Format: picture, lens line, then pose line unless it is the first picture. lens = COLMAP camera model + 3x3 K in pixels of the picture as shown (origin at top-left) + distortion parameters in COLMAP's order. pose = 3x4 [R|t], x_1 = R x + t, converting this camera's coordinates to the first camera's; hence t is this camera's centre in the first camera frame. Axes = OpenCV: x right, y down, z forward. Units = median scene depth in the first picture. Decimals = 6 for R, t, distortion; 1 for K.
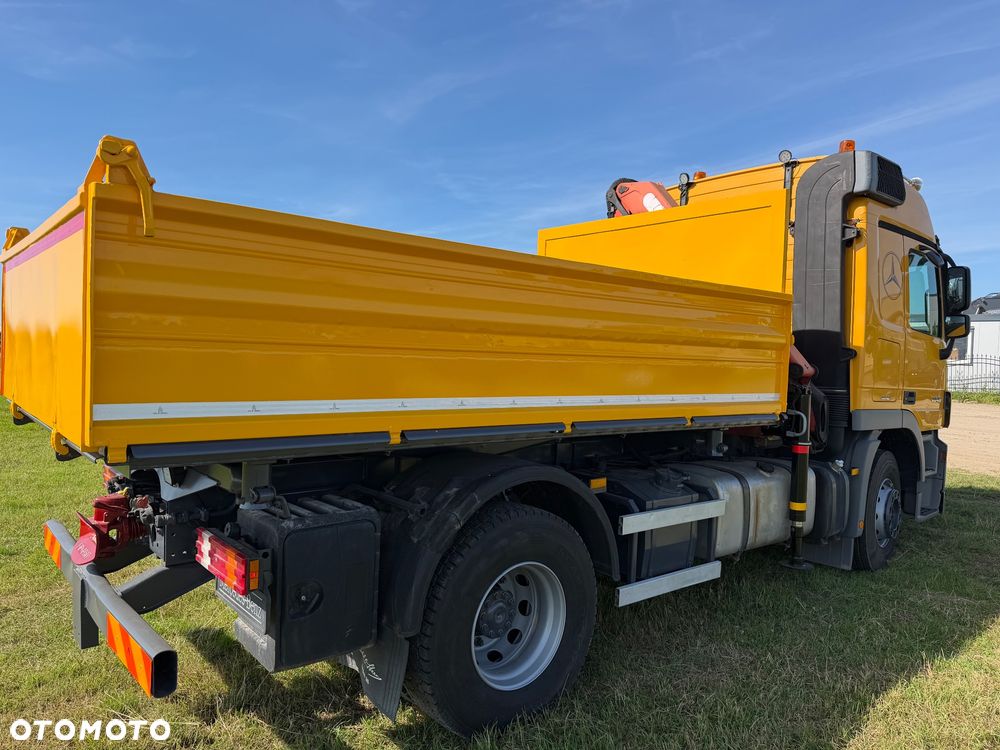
lens RADIAL K [[708.9, 0, 498.0], [0, 708.9, 371.8], [0, 0, 1]] dist [0.117218, -0.194112]
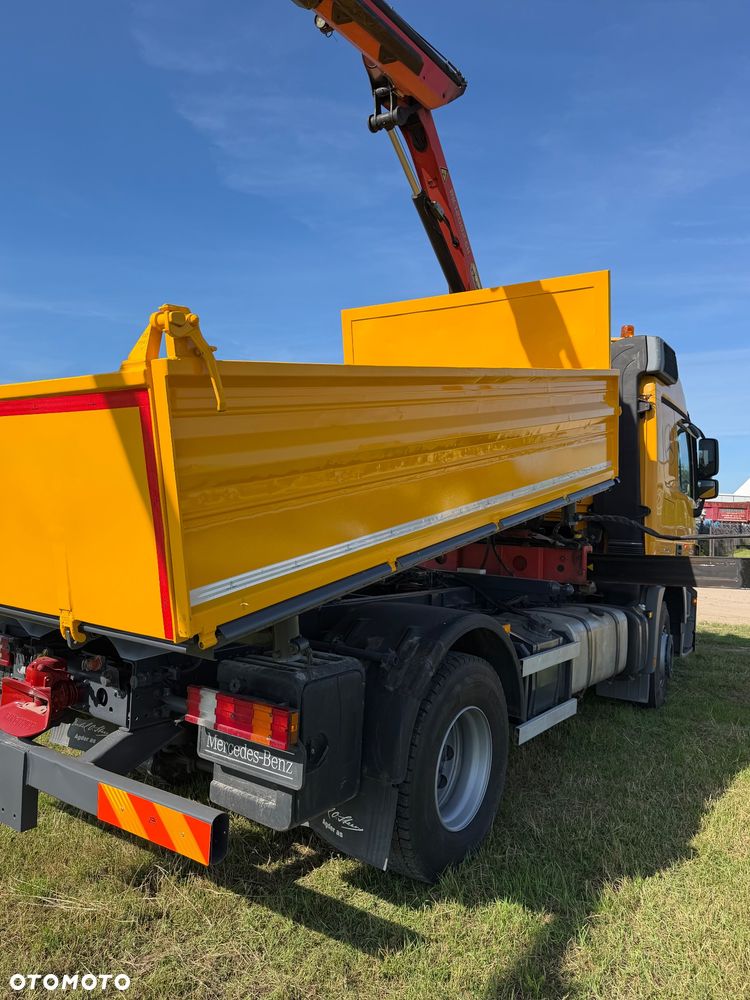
lens RADIAL K [[708.9, 0, 369.9], [0, 708.9, 503.0], [0, 0, 1]] dist [0.117218, -0.194112]
pose [[0.967090, 0.014196, 0.254036, -0.275075], [-0.005801, 0.999413, -0.033762, 0.003564], [-0.254367, 0.031177, 0.966605, 0.009051]]
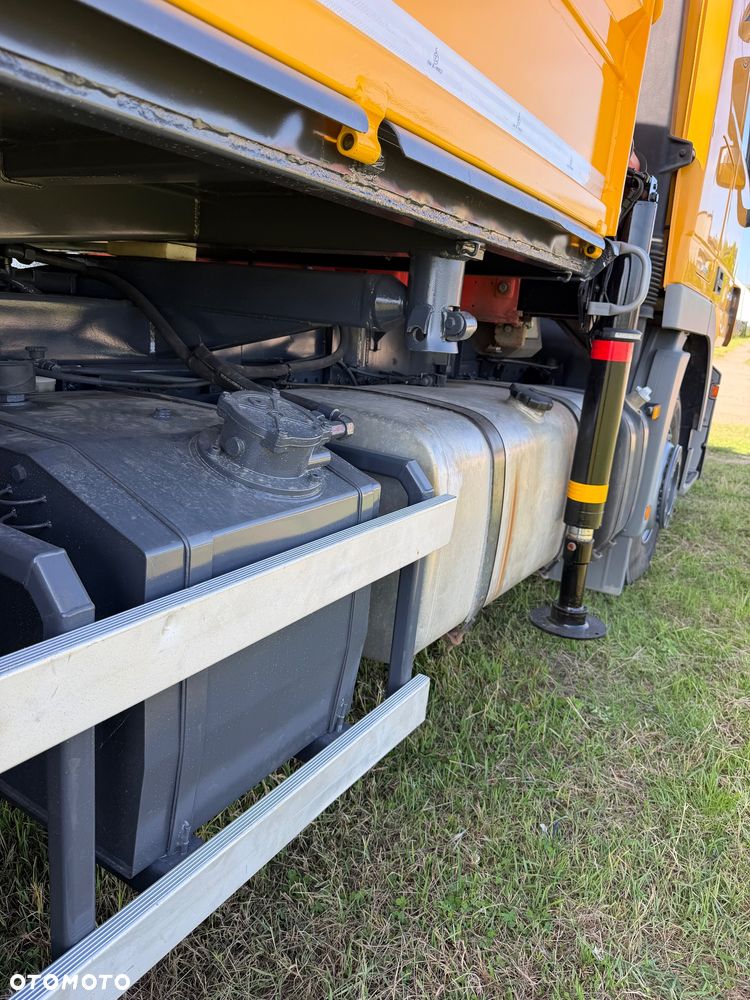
lens RADIAL K [[708.9, 0, 369.9], [0, 708.9, 503.0], [0, 0, 1]] dist [0.117218, -0.194112]
pose [[0.950265, -0.038362, 0.309072, 0.182485], [-0.039952, 0.969171, 0.243128, 0.105717], [-0.308870, -0.243383, 0.919437, 0.714810]]
